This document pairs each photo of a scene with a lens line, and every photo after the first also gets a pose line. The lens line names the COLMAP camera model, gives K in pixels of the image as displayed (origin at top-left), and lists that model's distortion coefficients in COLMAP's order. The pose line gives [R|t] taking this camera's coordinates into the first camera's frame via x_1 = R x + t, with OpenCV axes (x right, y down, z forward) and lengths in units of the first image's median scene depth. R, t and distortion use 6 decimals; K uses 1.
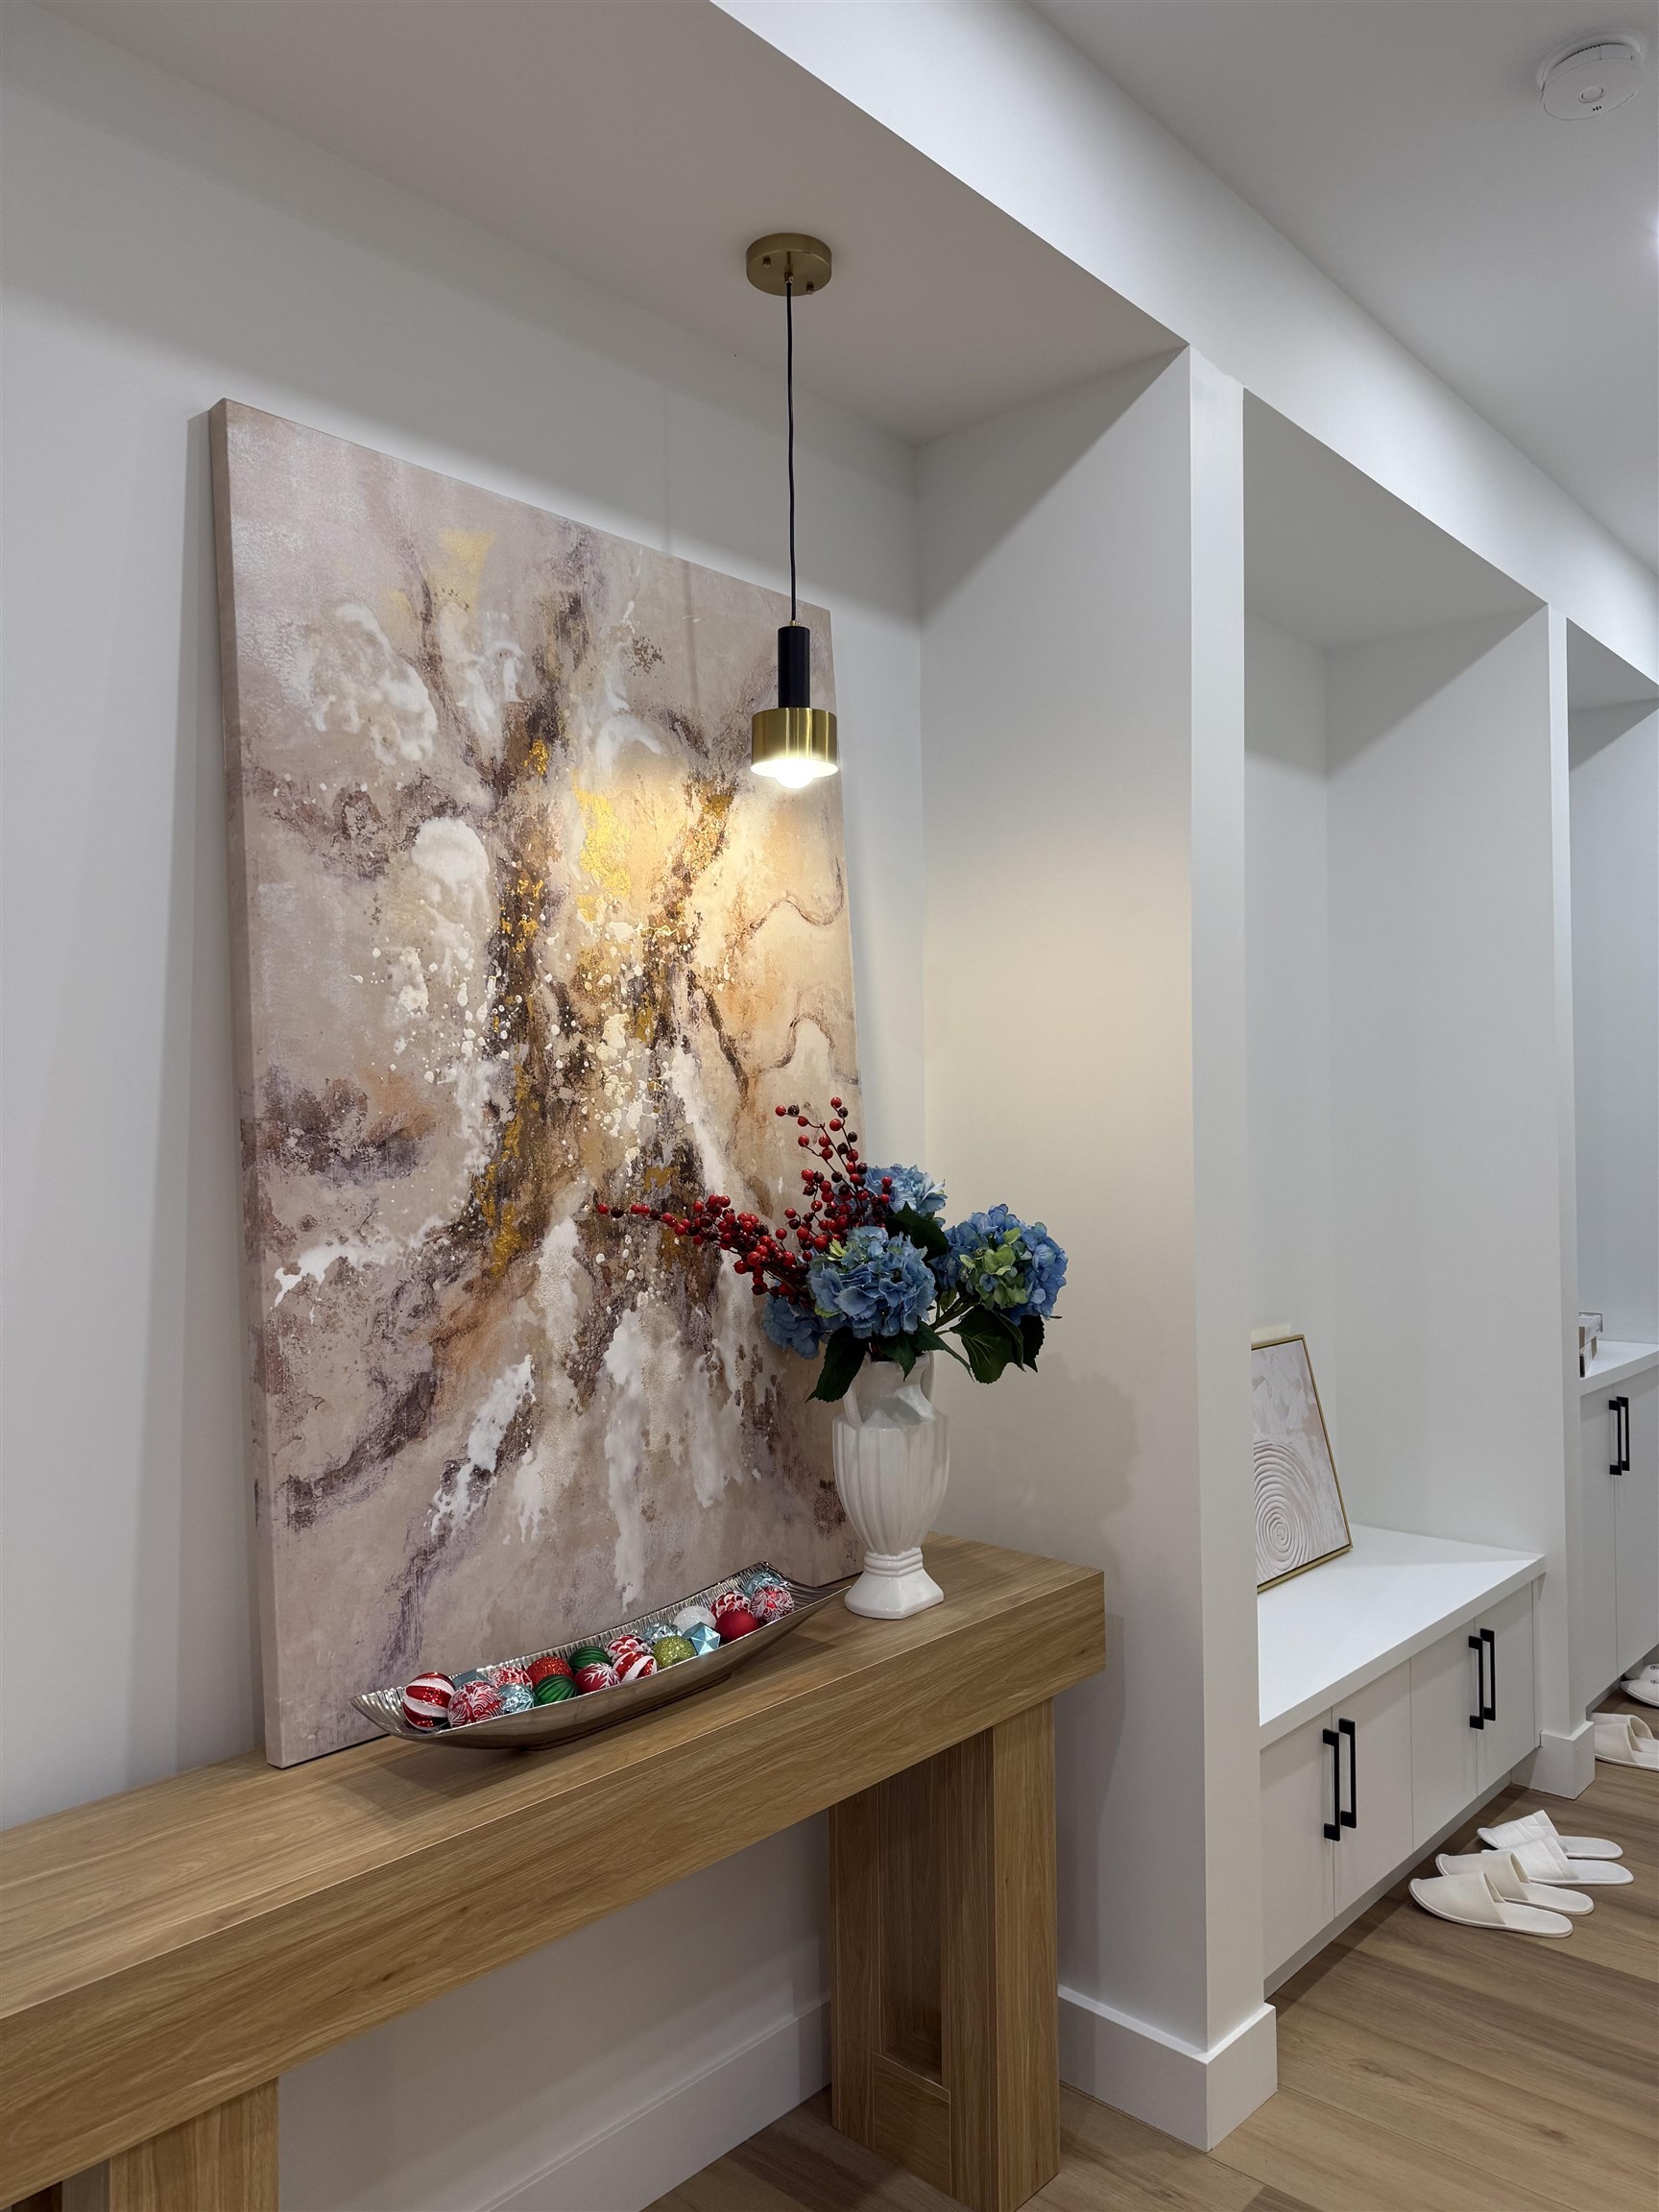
lens RADIAL K [[1542.1, 0, 829.5], [0, 1542.1, 1106.0], [0, 0, 1]] dist [0.175215, -0.302728]
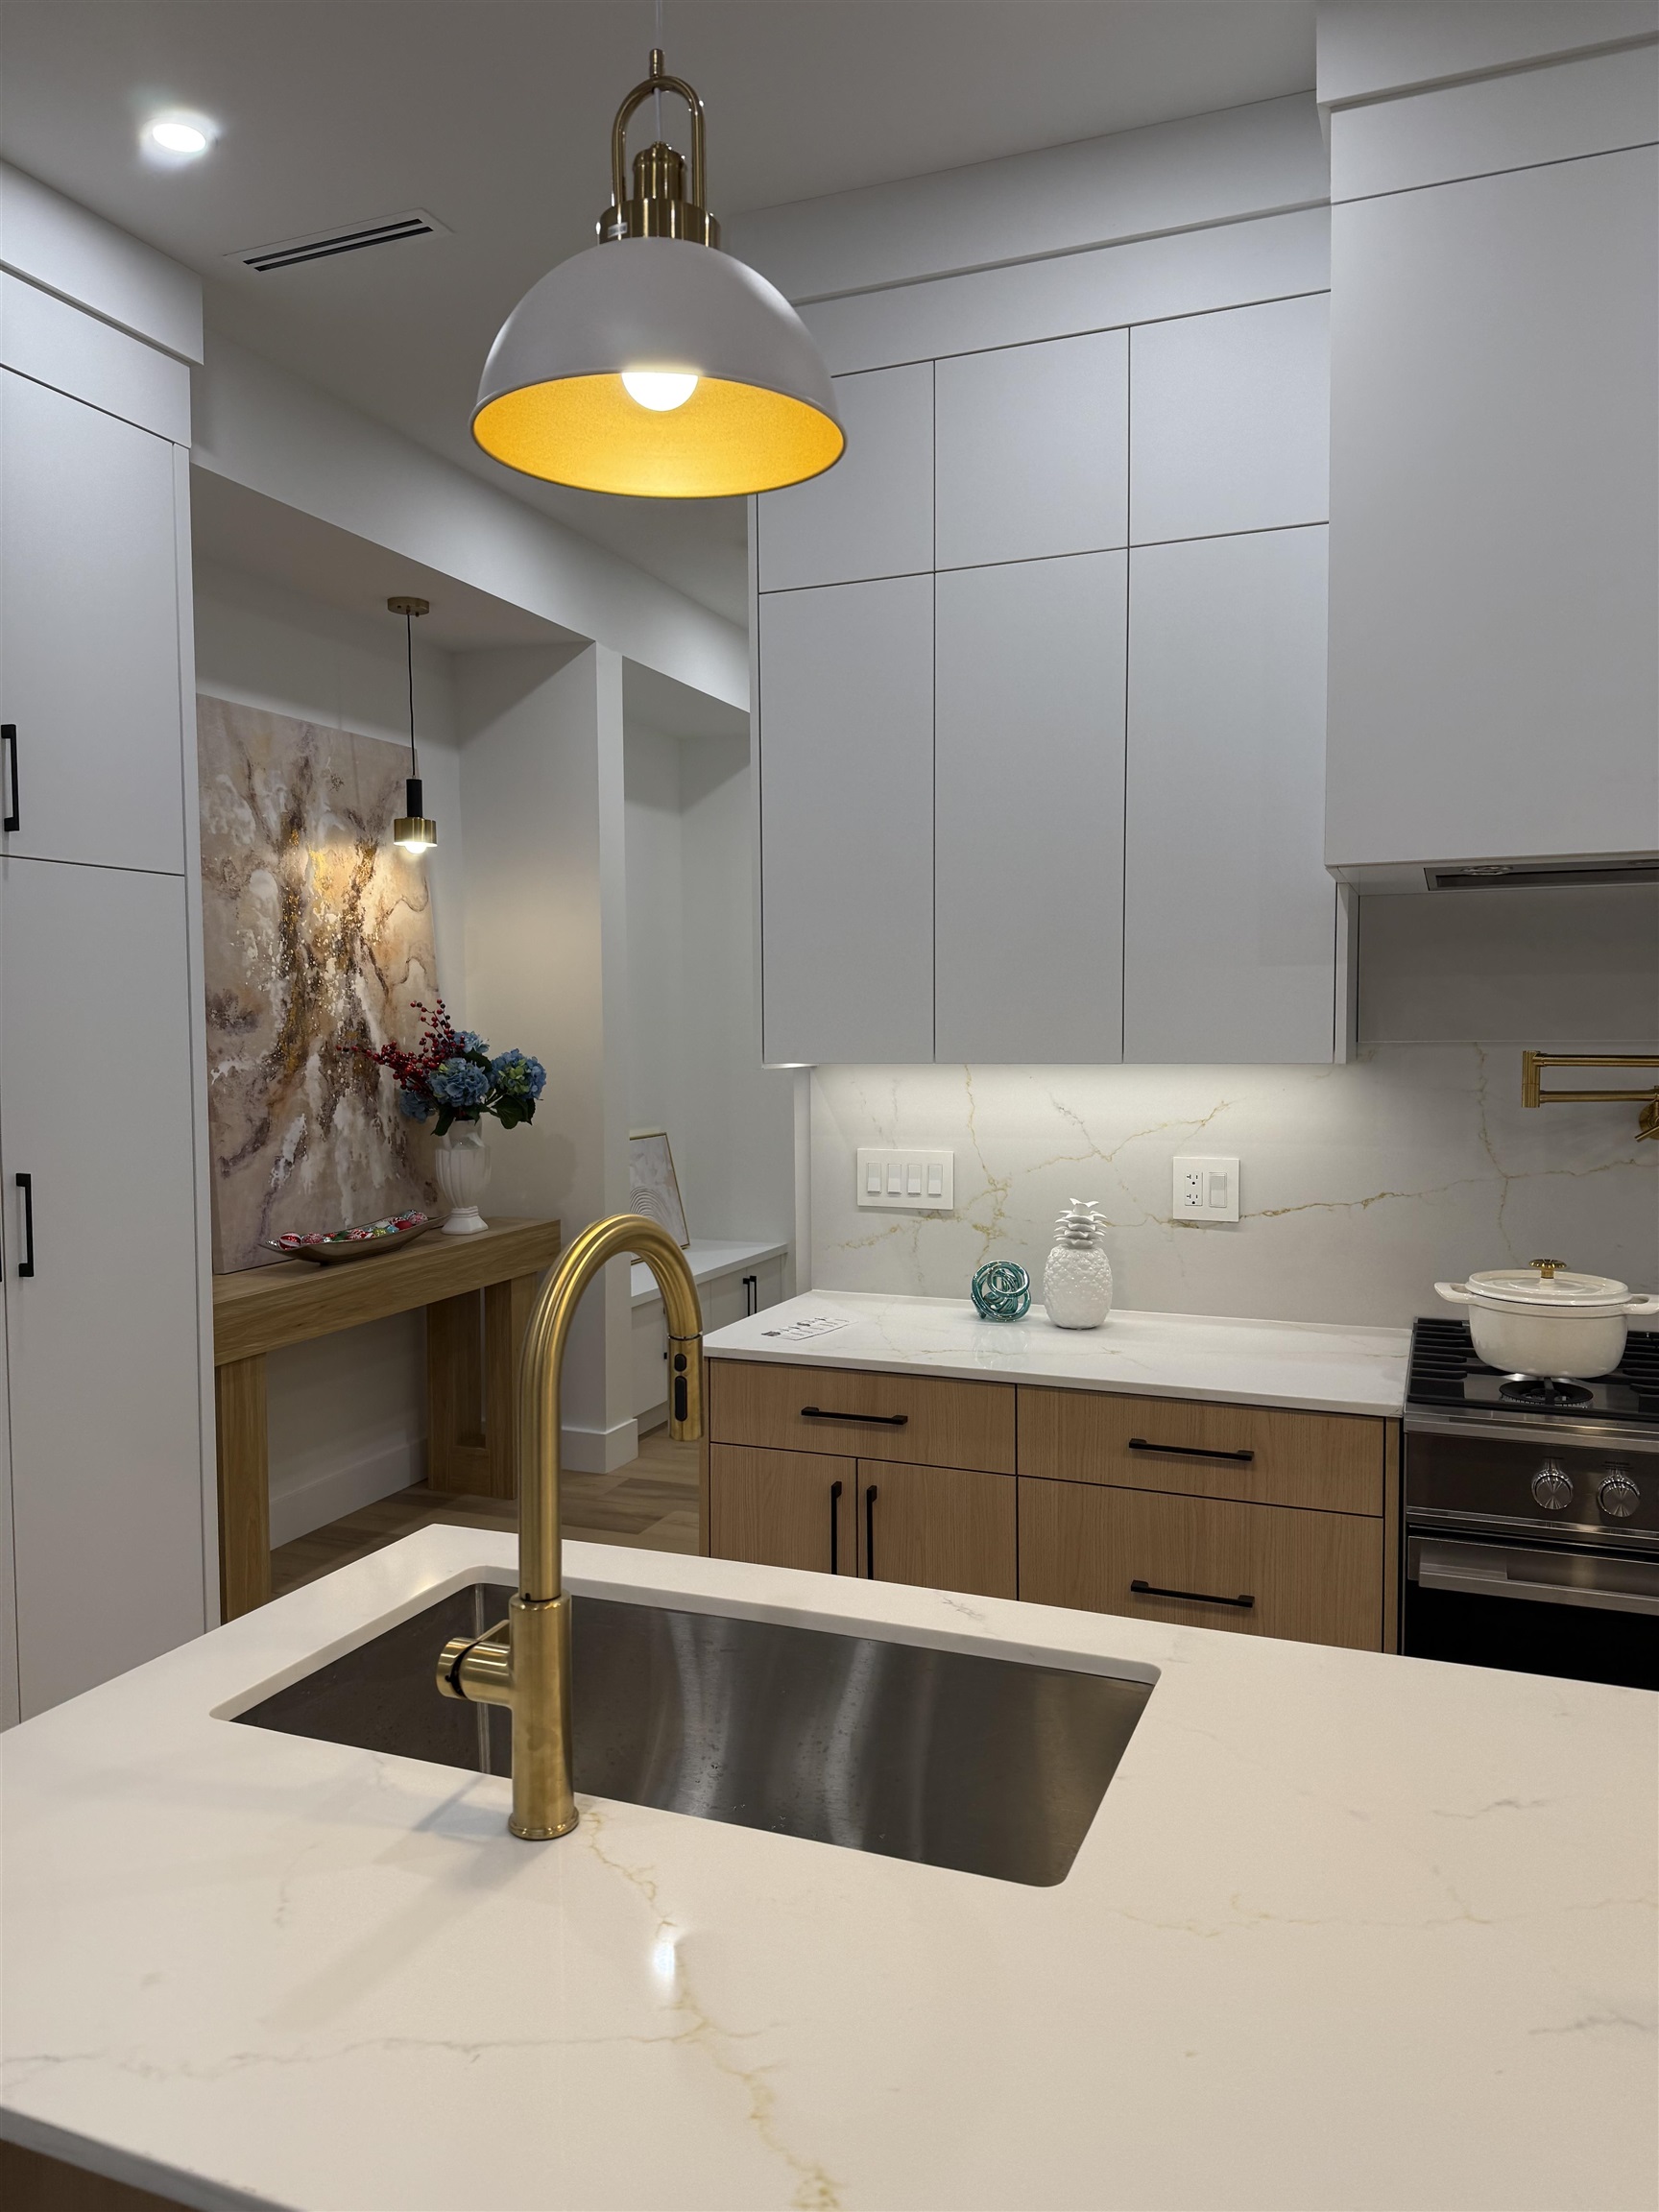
lens RADIAL K [[1542.1, 0, 829.5], [0, 1542.1, 1106.0], [0, 0, 1]] dist [0.175215, -0.302728]
pose [[0.934835, -0.015490, 0.354744, -0.265374], [-0.008866, 0.997718, 0.066931, -0.006825], [-0.354971, -0.065715, 0.932565, -1.262470]]
